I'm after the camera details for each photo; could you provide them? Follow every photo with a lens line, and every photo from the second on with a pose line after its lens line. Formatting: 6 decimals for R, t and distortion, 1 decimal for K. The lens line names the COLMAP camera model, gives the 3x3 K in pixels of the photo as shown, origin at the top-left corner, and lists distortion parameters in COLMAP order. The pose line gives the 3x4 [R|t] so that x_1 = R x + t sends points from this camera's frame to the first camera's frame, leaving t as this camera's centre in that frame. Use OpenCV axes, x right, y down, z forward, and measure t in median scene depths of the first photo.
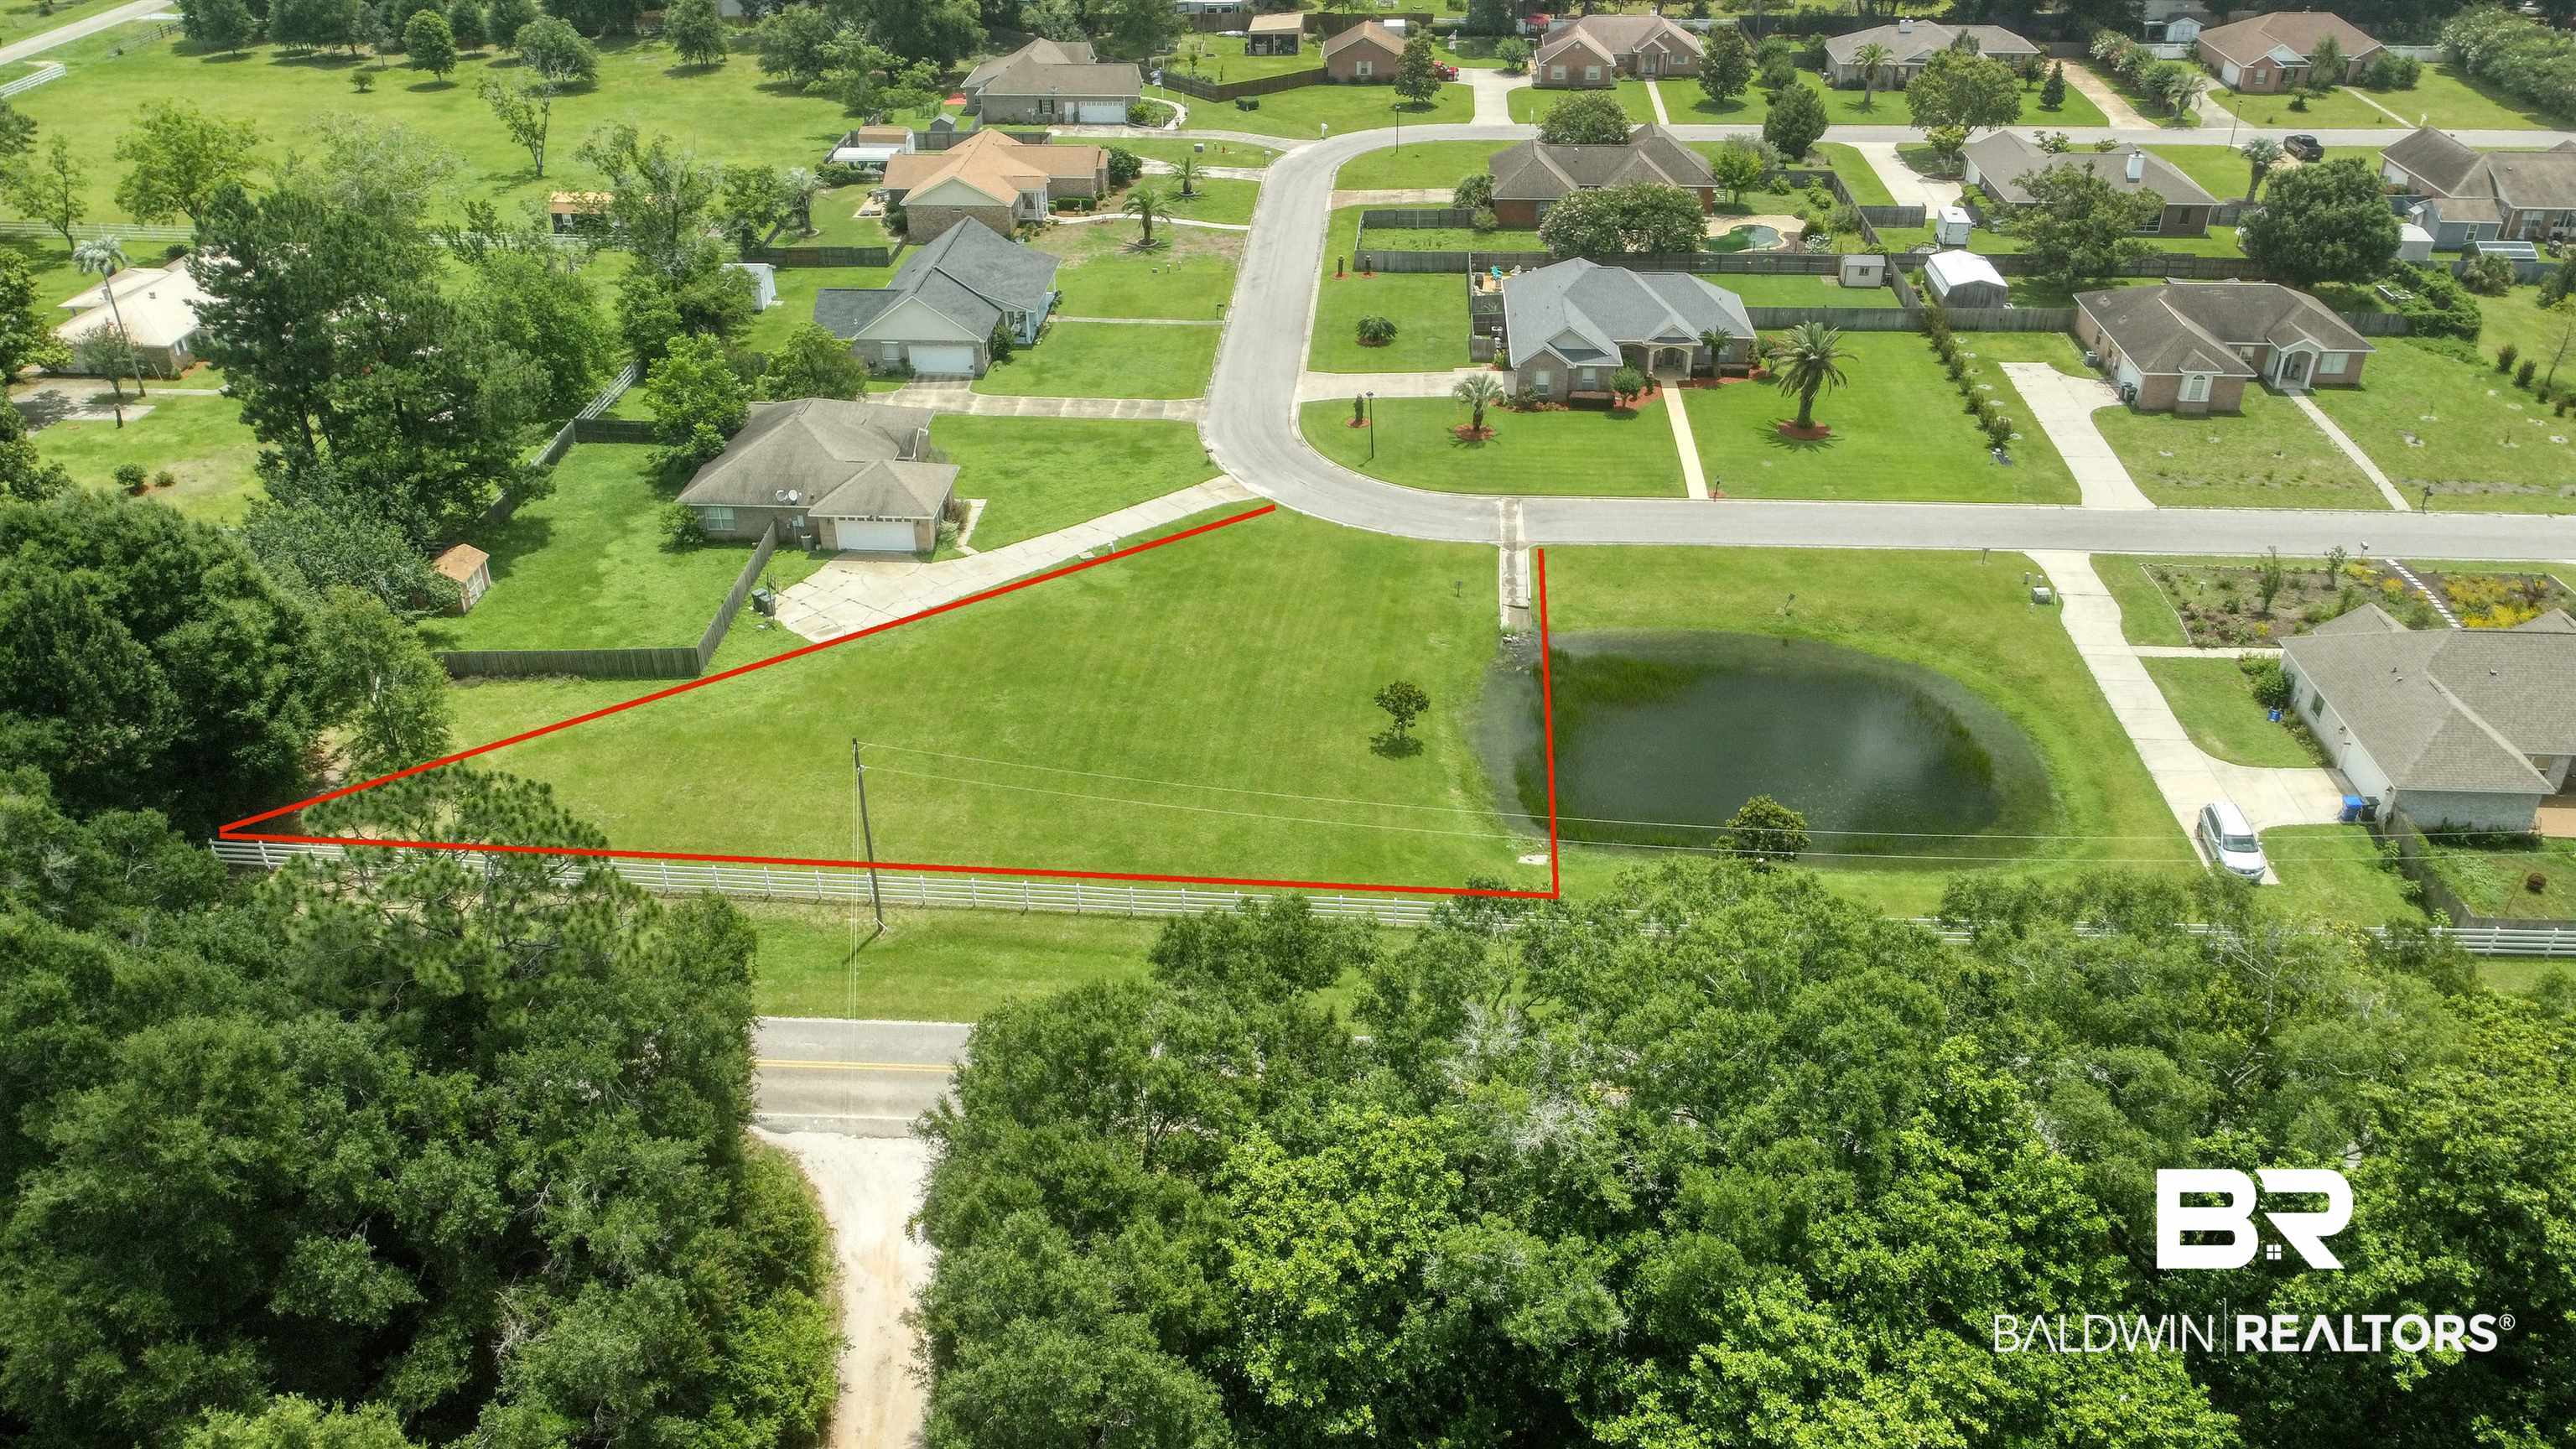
lens RADIAL K [[1960.9, 0, 1274.3], [0, 1960.9, 728.3], [0, 0, 1]] dist [0.001850, -0.008810]
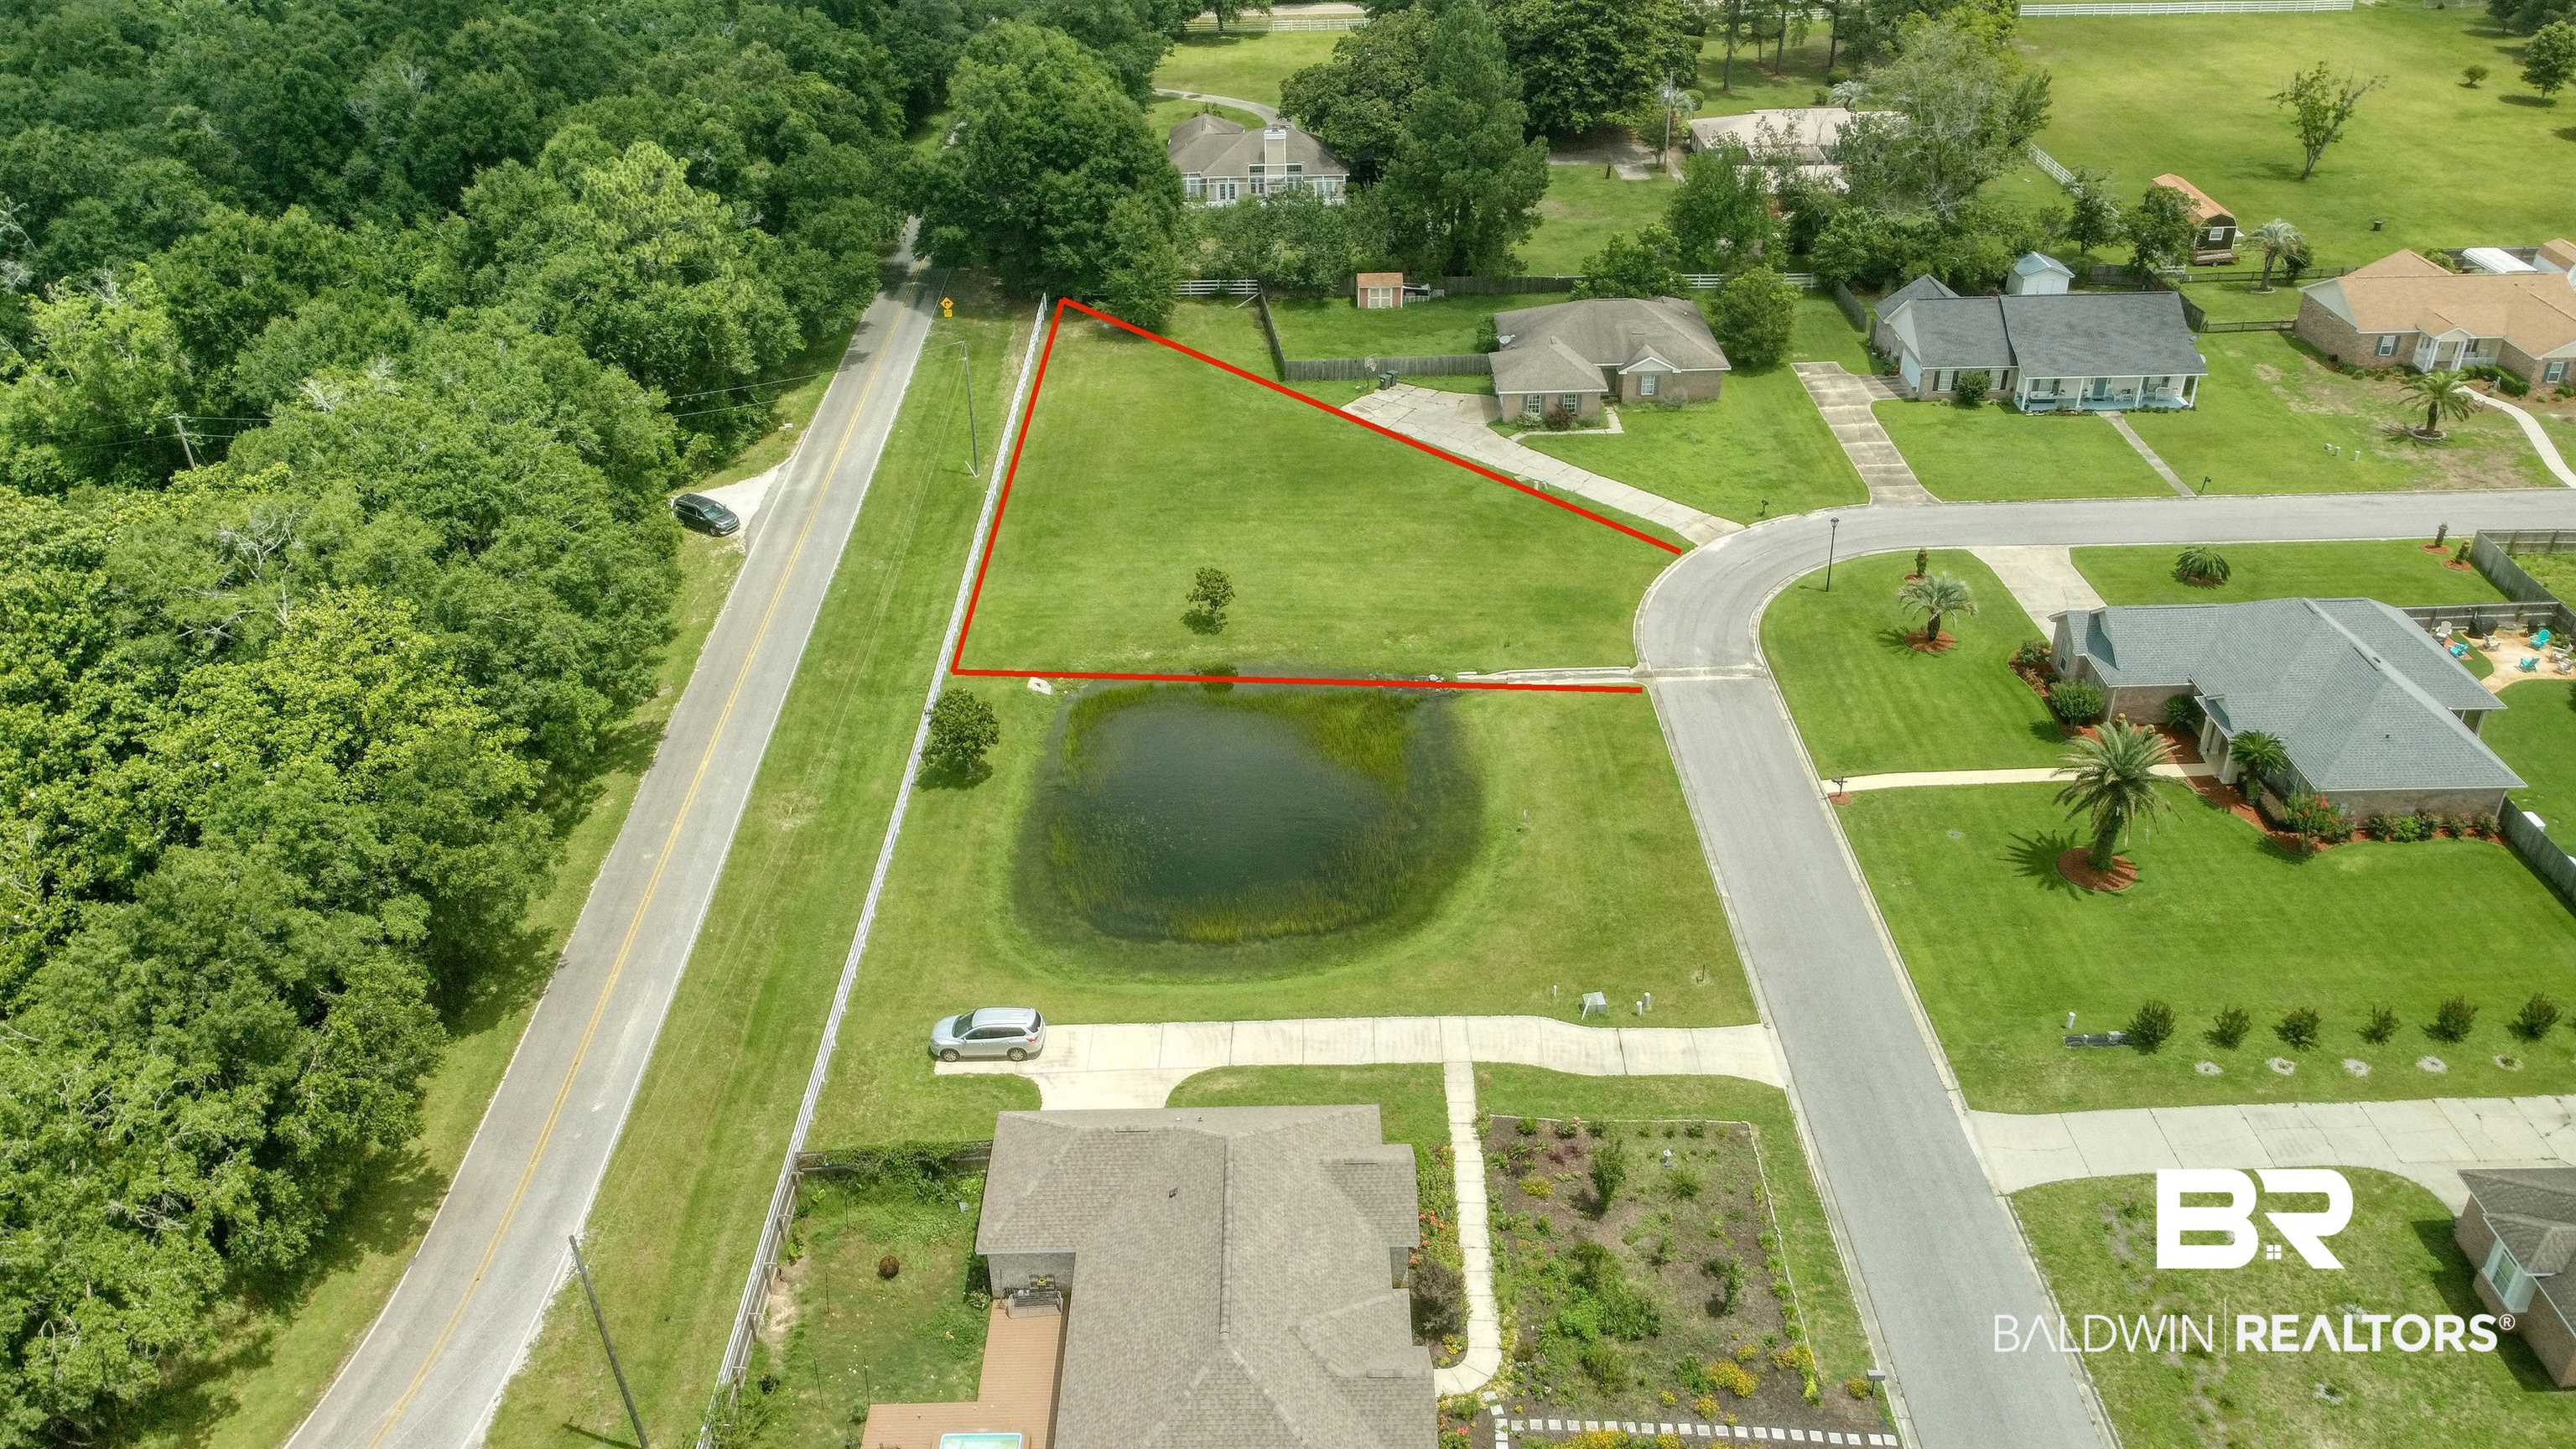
lens RADIAL K [[1960.9, 0, 1274.3], [0, 1960.9, 728.3], [0, 0, 1]] dist [0.001850, -0.008810]
pose [[0.070810, 0.520450, -0.850951, 0.861454], [-0.495677, 0.758668, 0.422762, -0.359956], [0.865616, 0.391861, 0.311697, 0.559280]]
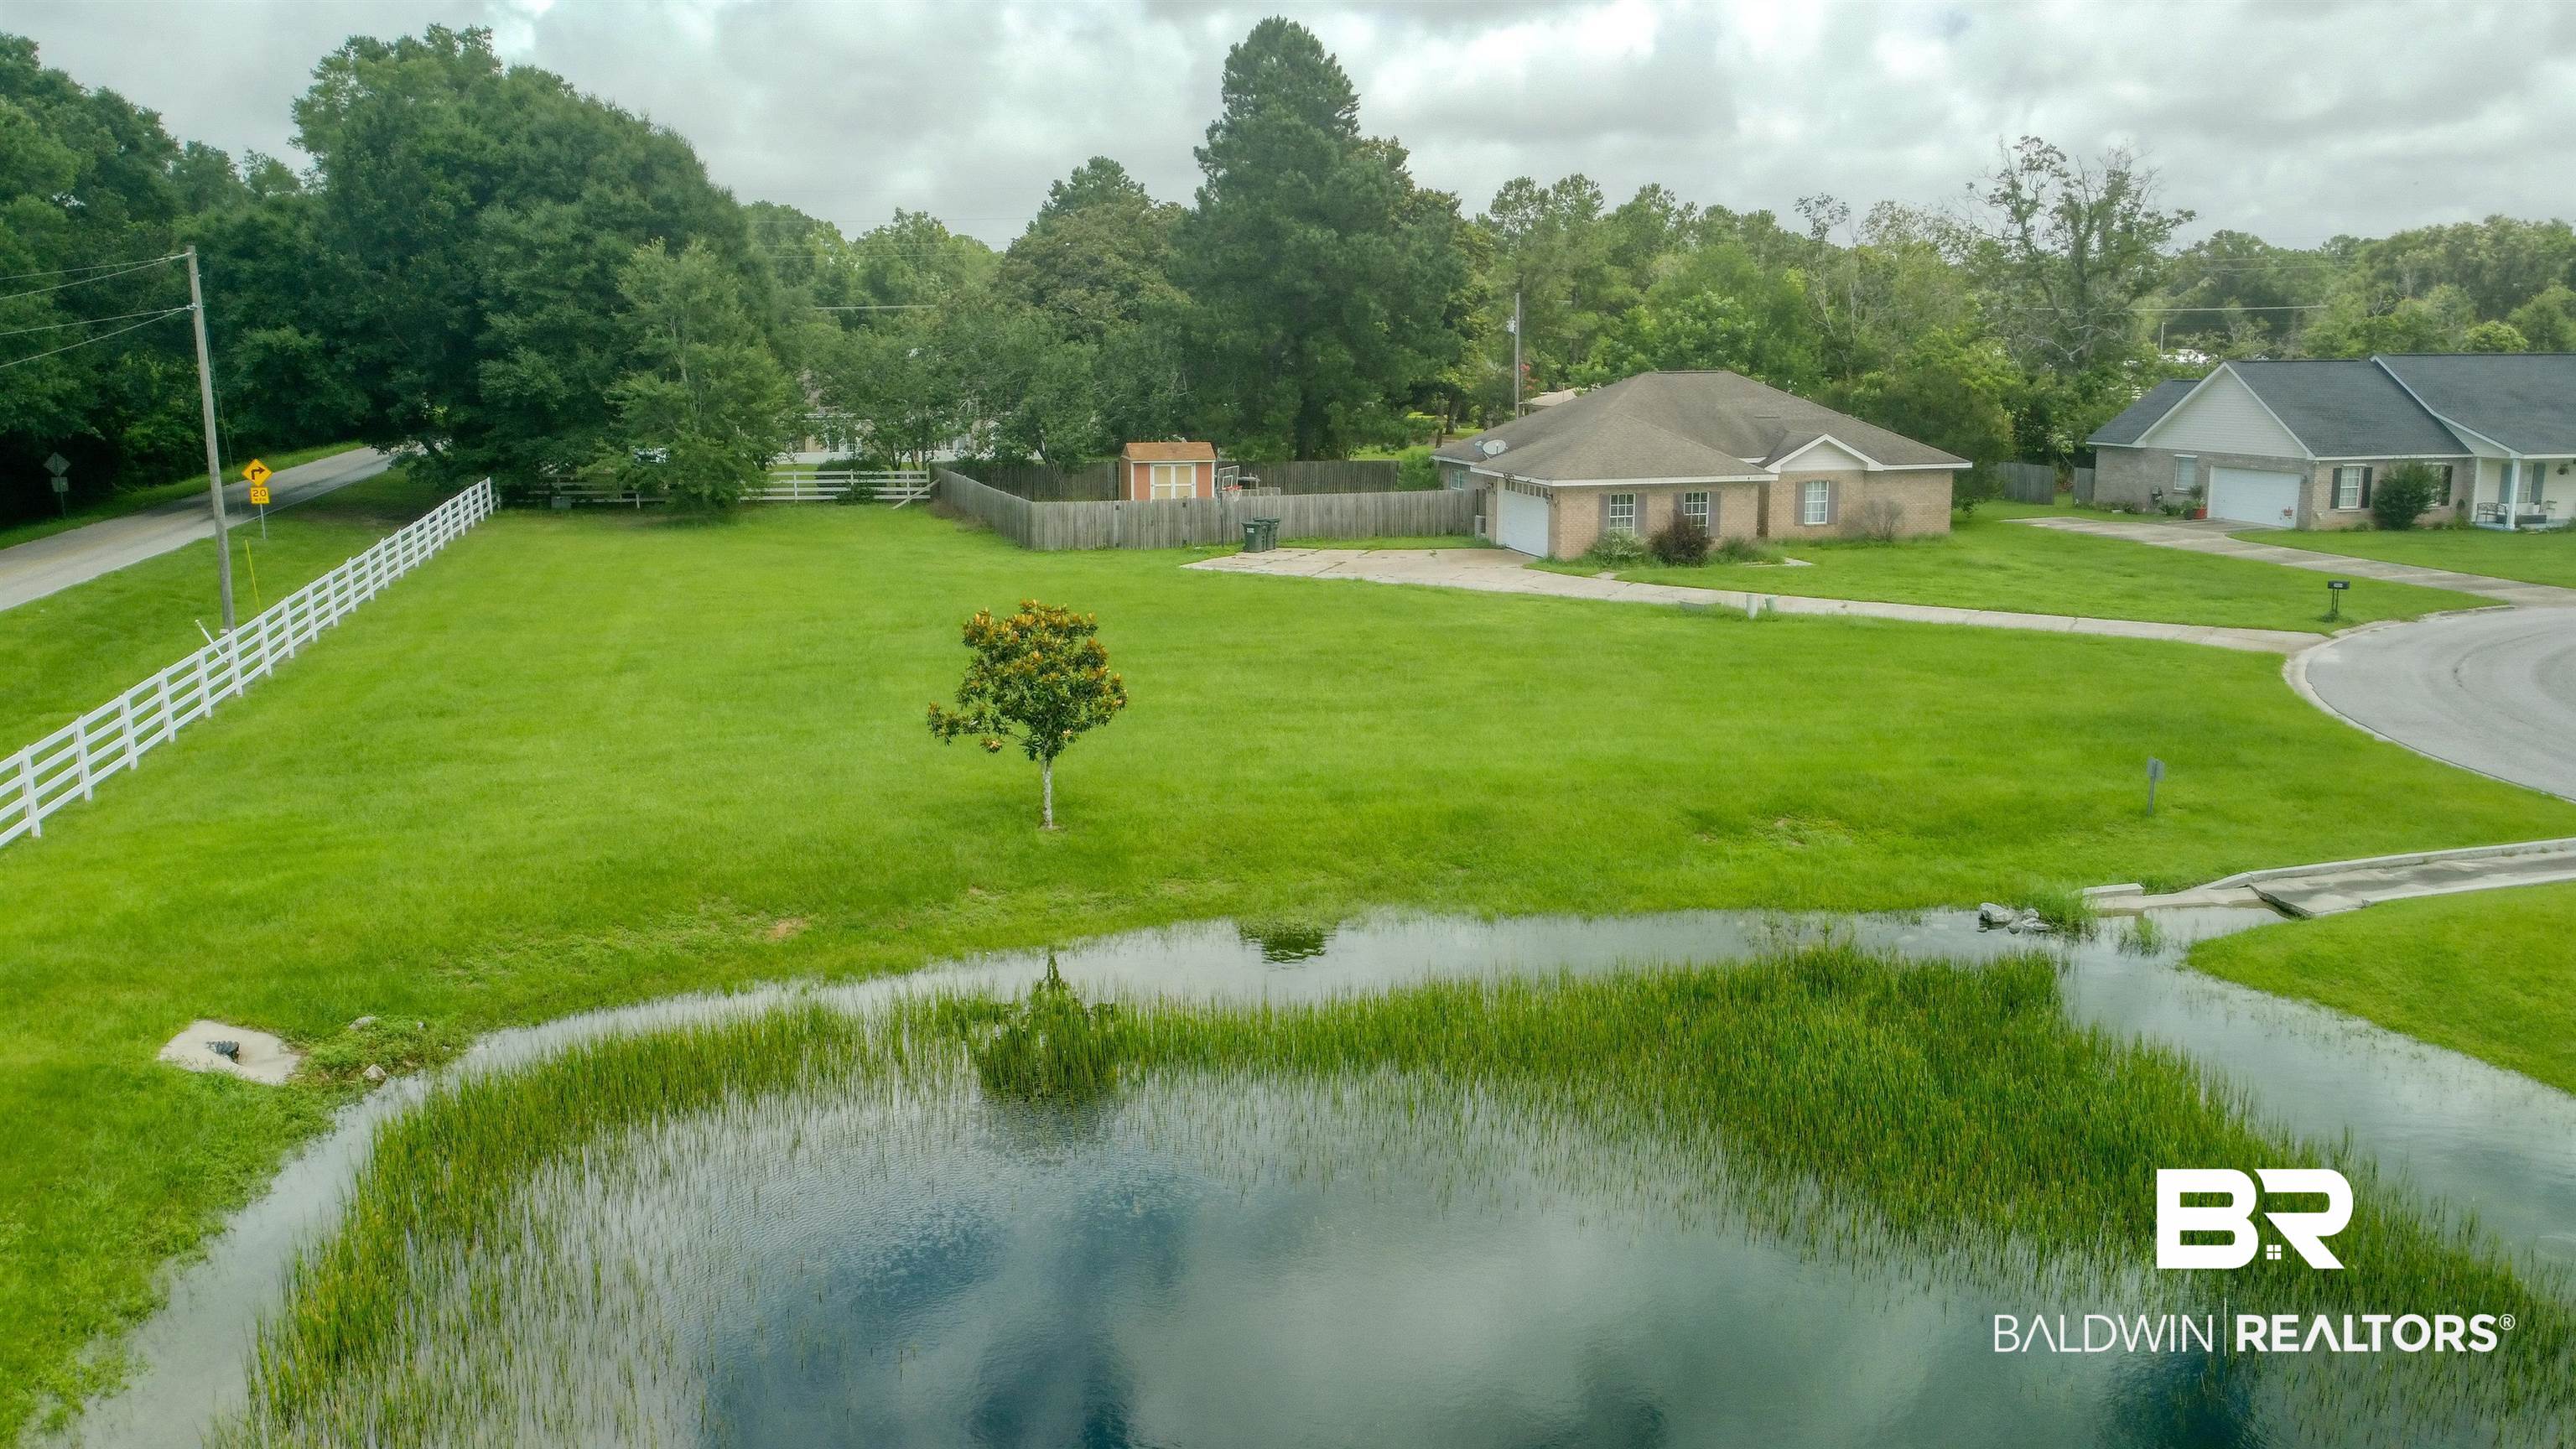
lens RADIAL K [[1960.9, 0, 1274.3], [0, 1960.9, 728.3], [0, 0, 1]] dist [0.001850, -0.008810]
pose [[0.303677, 0.192440, -0.933138, 0.262900], [-0.487959, 0.872610, 0.021157, -0.014496], [0.818337, 0.448908, 0.358895, 0.739434]]
